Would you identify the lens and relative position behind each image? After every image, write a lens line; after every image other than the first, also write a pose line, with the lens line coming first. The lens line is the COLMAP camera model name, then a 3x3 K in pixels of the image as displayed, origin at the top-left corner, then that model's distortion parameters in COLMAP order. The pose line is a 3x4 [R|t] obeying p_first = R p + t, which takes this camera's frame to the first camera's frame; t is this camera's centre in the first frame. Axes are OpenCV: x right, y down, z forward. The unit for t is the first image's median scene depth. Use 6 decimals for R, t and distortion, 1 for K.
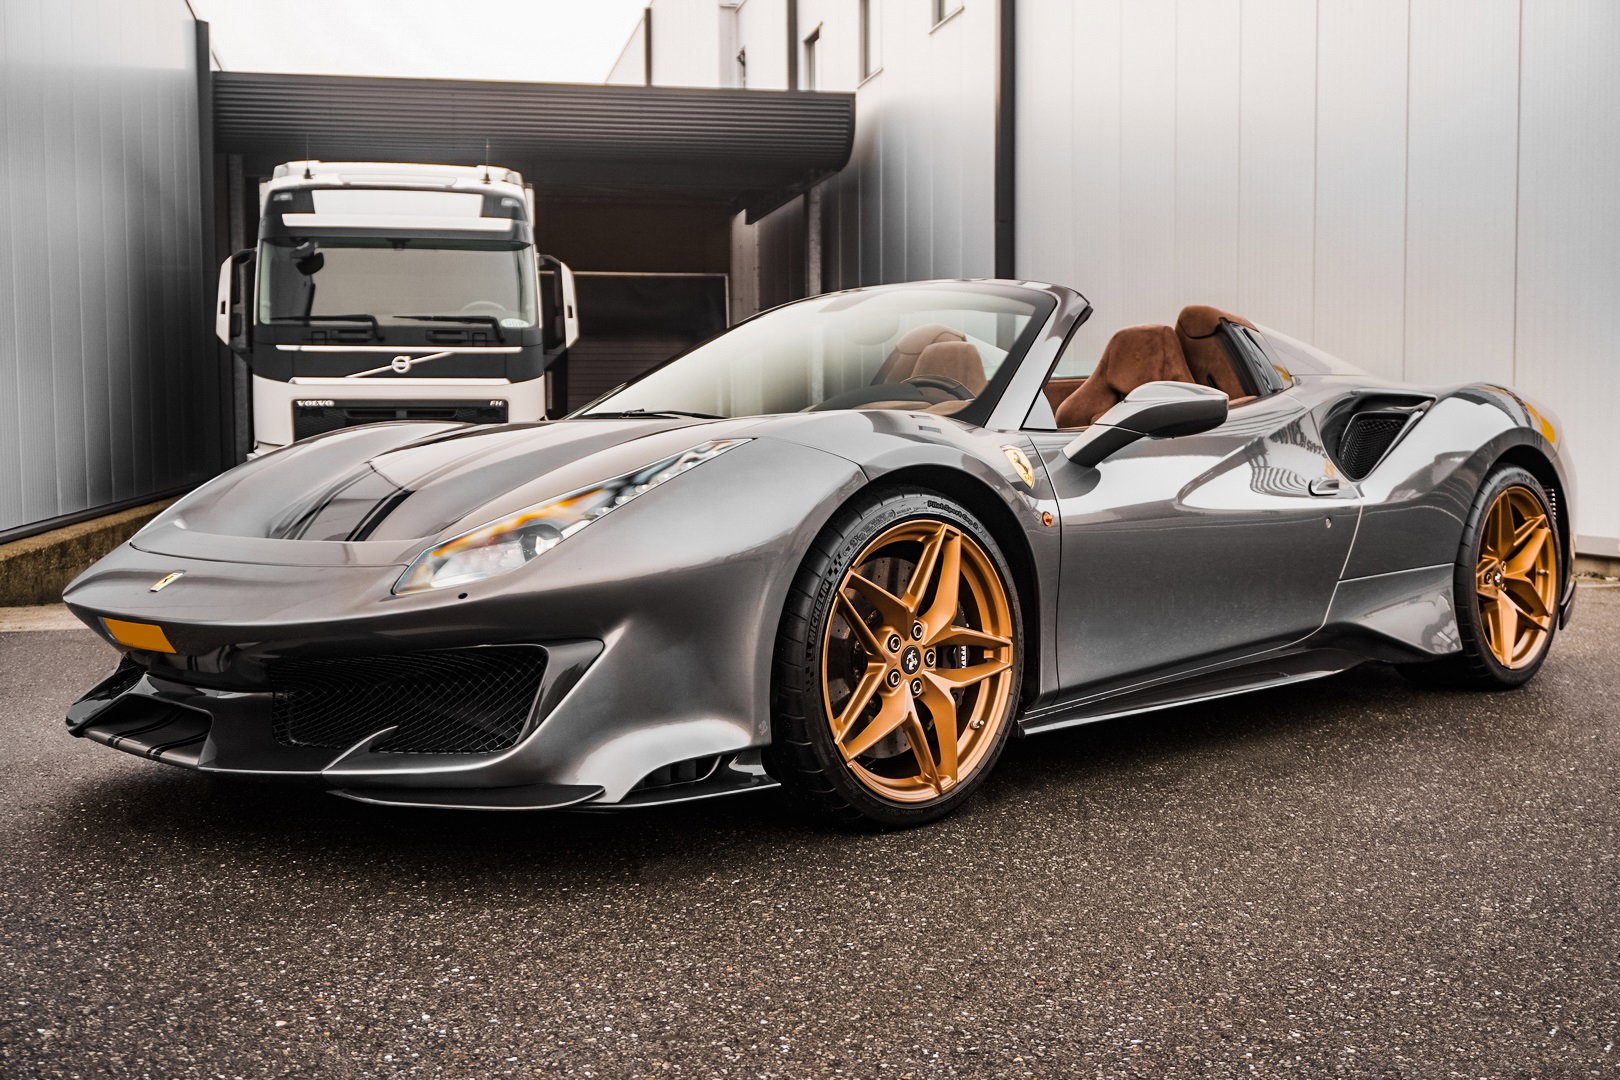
lens RADIAL K [[1762.7, 0, 810.0], [0, 1762.7, 540.0], [0, 0, 1]] dist [-0.004739, -0.001752]
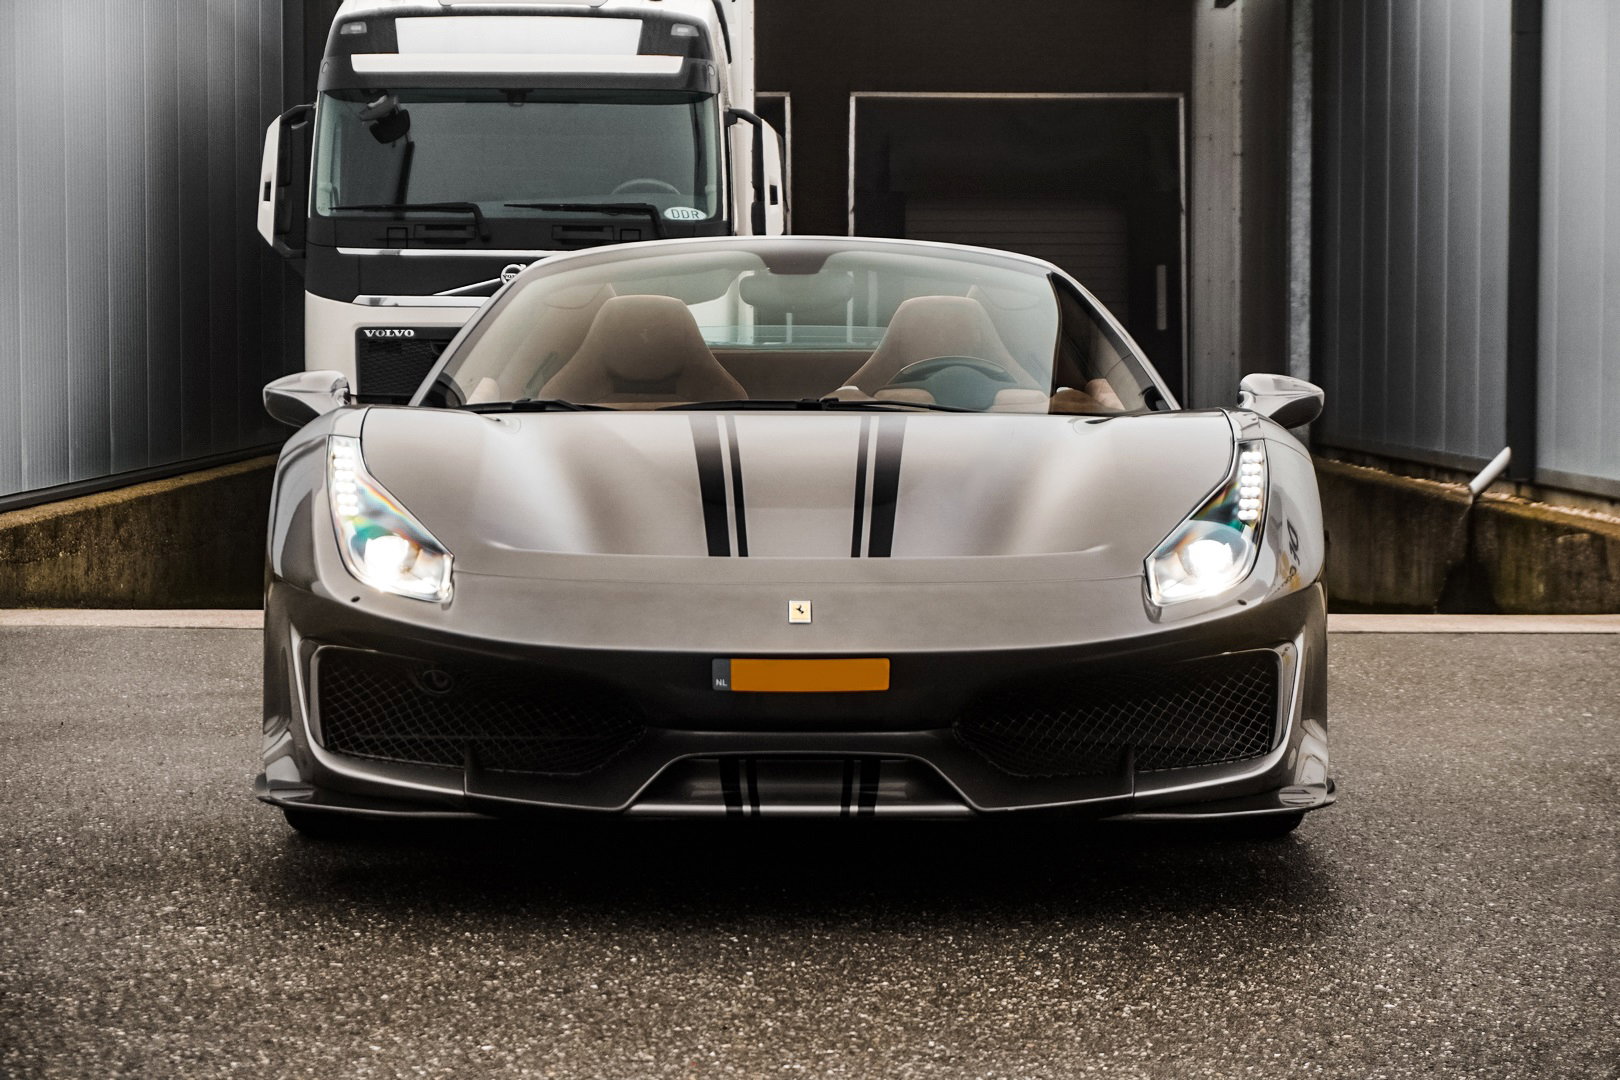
lens RADIAL K [[3410.2, 0, 810.0], [0, 3410.2, 540.0], [0, 0, 1]] dist [-0.056638, 0.154946]
pose [[0.978521, 0.019753, -0.205200, 0.395124], [-0.021164, 0.999765, -0.004682, 0.012908], [0.205059, 0.008925, 0.978709, -0.667658]]
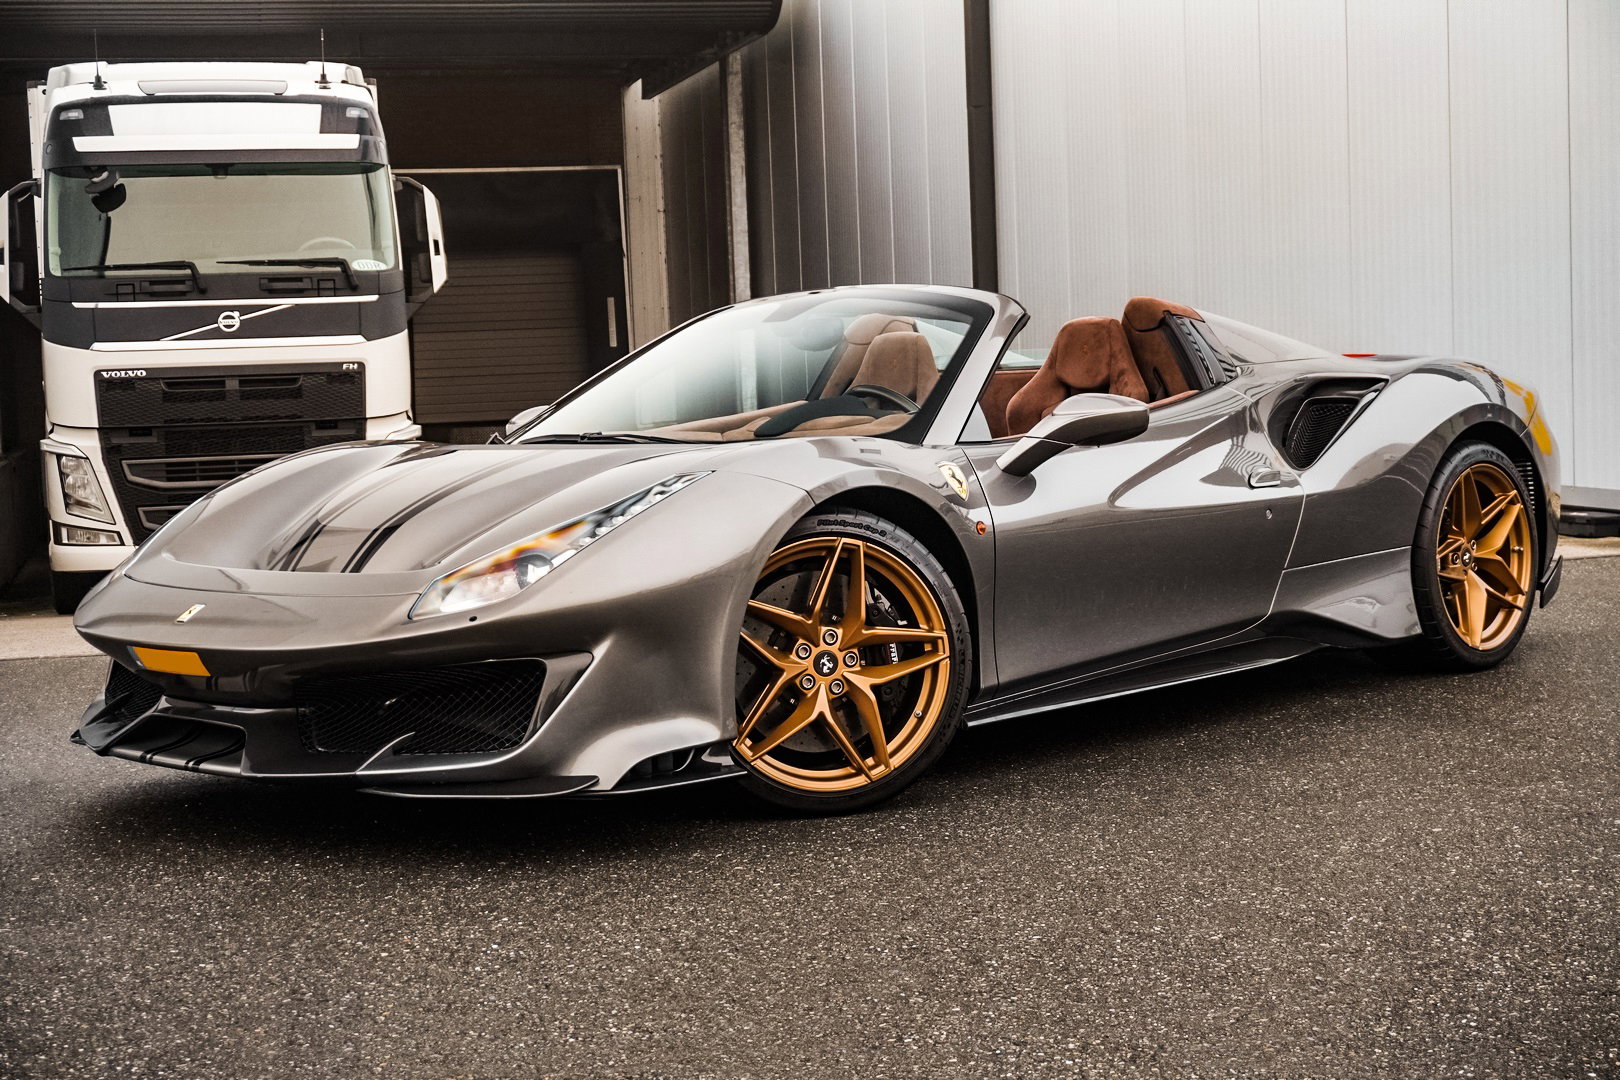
lens RADIAL K [[2467.0, 0, 810.0], [0, 2467.0, 540.0], [0, 0, 1]] dist [-0.003333, 0.053141]
pose [[0.999002, -0.033753, 0.029251, -0.012222], [0.033364, 0.999349, 0.013702, -0.018737], [-0.029694, -0.012713, 0.999478, -0.345867]]
